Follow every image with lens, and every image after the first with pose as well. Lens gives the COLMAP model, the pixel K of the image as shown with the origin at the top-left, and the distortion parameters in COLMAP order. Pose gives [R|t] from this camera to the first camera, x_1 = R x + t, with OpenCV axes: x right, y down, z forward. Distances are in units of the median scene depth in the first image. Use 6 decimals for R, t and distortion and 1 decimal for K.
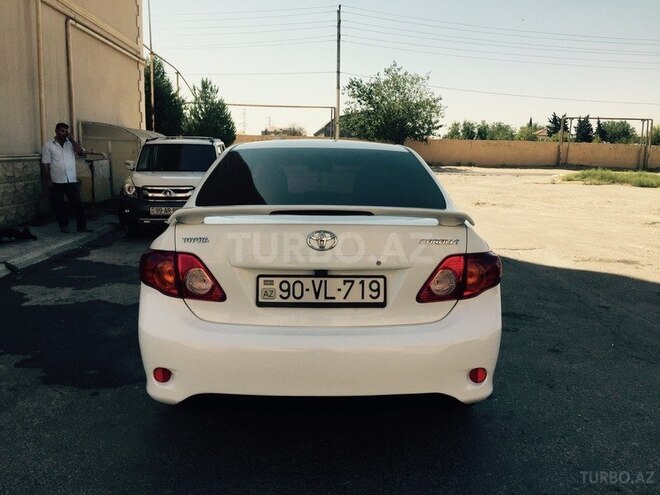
lens RADIAL K [[561.3, 0, 327.7], [0, 561.3, 250.2], [0, 0, 1]] dist [0.065625, -0.063910]
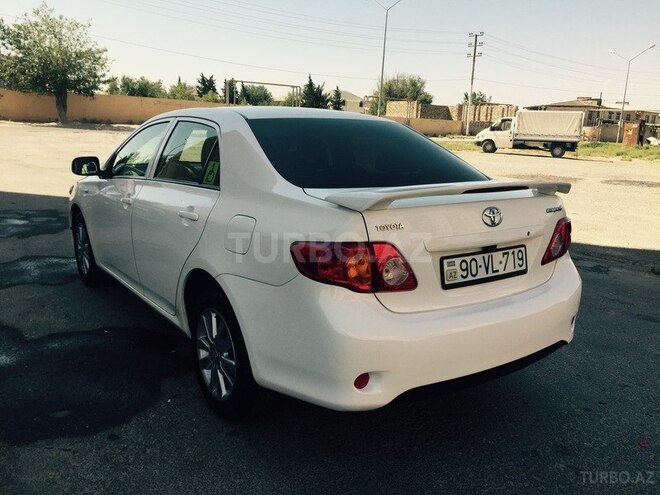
lens RADIAL K [[561.3, 0, 331.2], [0, 561.3, 246.9], [0, 0, 1]] dist [0.065625, -0.063910]
pose [[0.831851, -0.106231, 0.544737, -0.800053], [0.070658, 0.993795, 0.085904, -0.070018], [-0.550482, -0.032970, 0.834195, 0.292763]]
